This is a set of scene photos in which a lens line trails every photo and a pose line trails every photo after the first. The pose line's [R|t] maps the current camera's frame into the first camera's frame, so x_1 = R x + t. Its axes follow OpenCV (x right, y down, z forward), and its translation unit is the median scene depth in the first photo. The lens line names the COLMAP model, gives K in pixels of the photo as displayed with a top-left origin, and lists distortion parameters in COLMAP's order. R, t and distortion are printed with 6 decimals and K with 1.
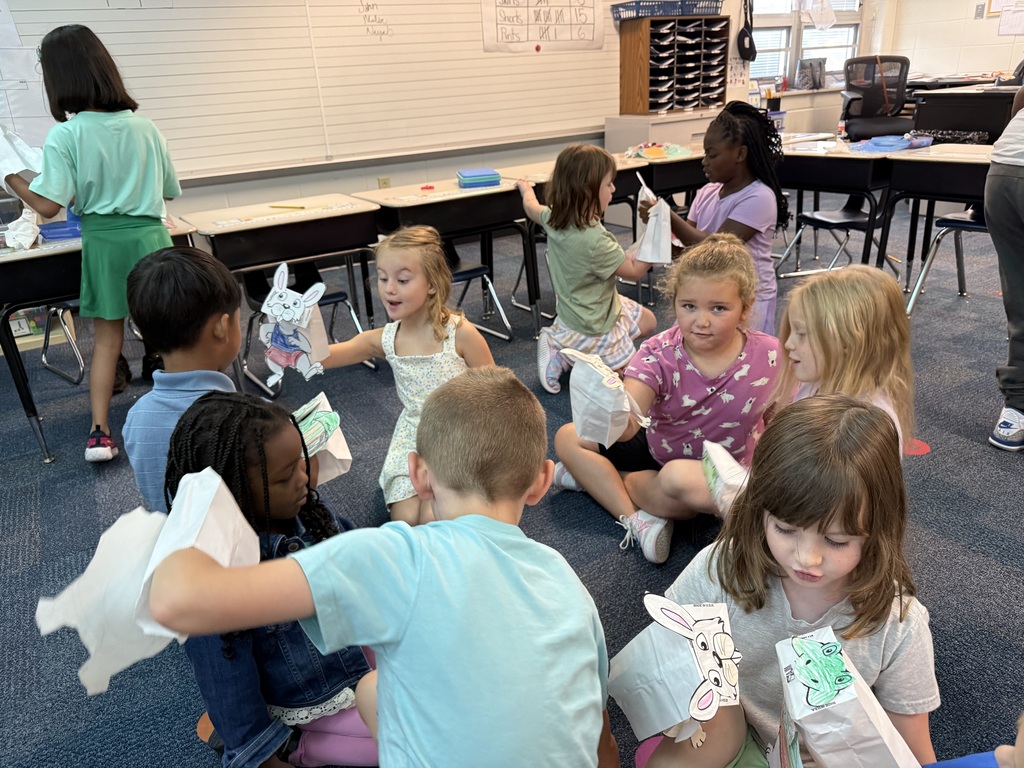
lens RADIAL K [[736.4, 0, 512.0], [0, 736.4, 384.0], [0, 0, 1]] dist [0.005559, 0.002099]
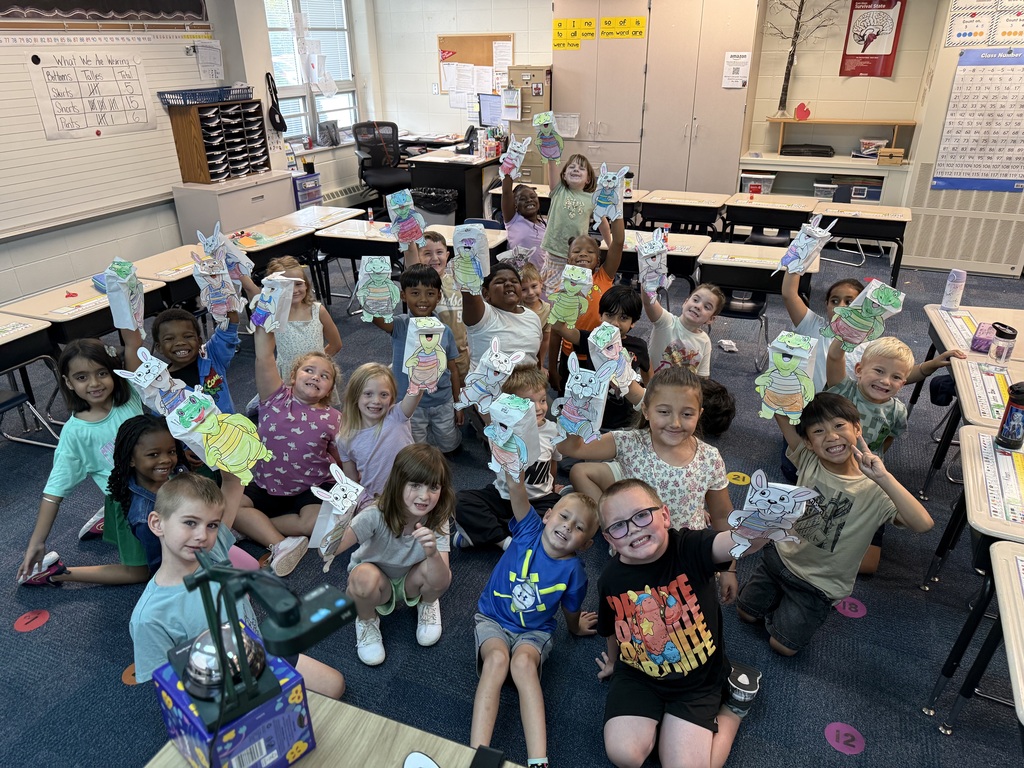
lens RADIAL K [[736.4, 0, 512.0], [0, 736.4, 384.0], [0, 0, 1]] dist [0.005559, 0.002099]
pose [[0.818029, -0.196642, 0.540519, -0.120846], [0.186178, 0.979676, 0.074644, -0.044276], [-0.544212, 0.039572, 0.838014, -0.244839]]
